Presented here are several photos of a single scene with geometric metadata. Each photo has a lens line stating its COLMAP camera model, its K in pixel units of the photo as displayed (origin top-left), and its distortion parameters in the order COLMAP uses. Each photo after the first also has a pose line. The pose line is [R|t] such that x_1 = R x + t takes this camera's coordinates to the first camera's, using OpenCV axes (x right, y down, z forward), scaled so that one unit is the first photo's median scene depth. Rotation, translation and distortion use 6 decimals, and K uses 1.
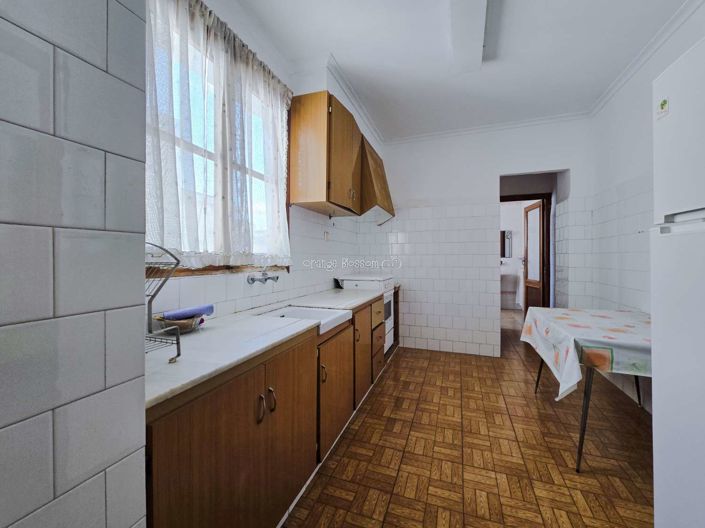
lens RADIAL K [[287.4, 0, 354.9], [0, 287.4, 257.8], [0, 0, 1]] dist [0.002373, -0.003697]
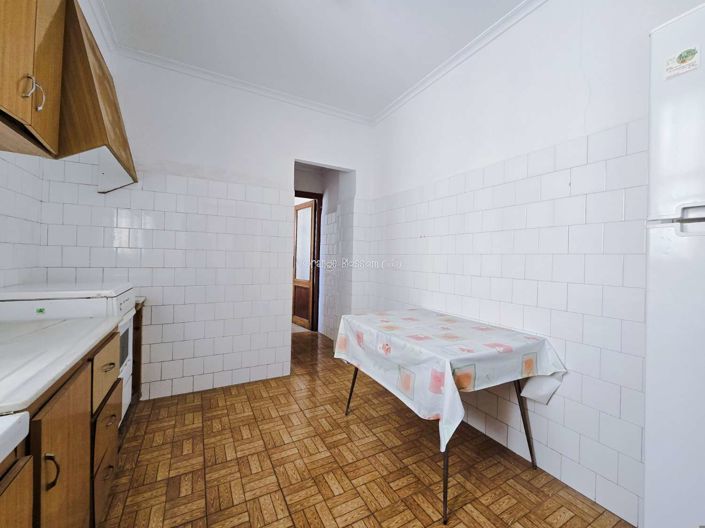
lens RADIAL K [[287.4, 0, 354.9], [0, 287.4, 257.8], [0, 0, 1]] dist [0.002373, -0.003697]
pose [[0.659669, 0.016798, 0.751369, -0.007102], [-0.023123, 0.999731, -0.002050, 0.000683], [-0.751201, -0.016022, 0.659879, 0.300954]]
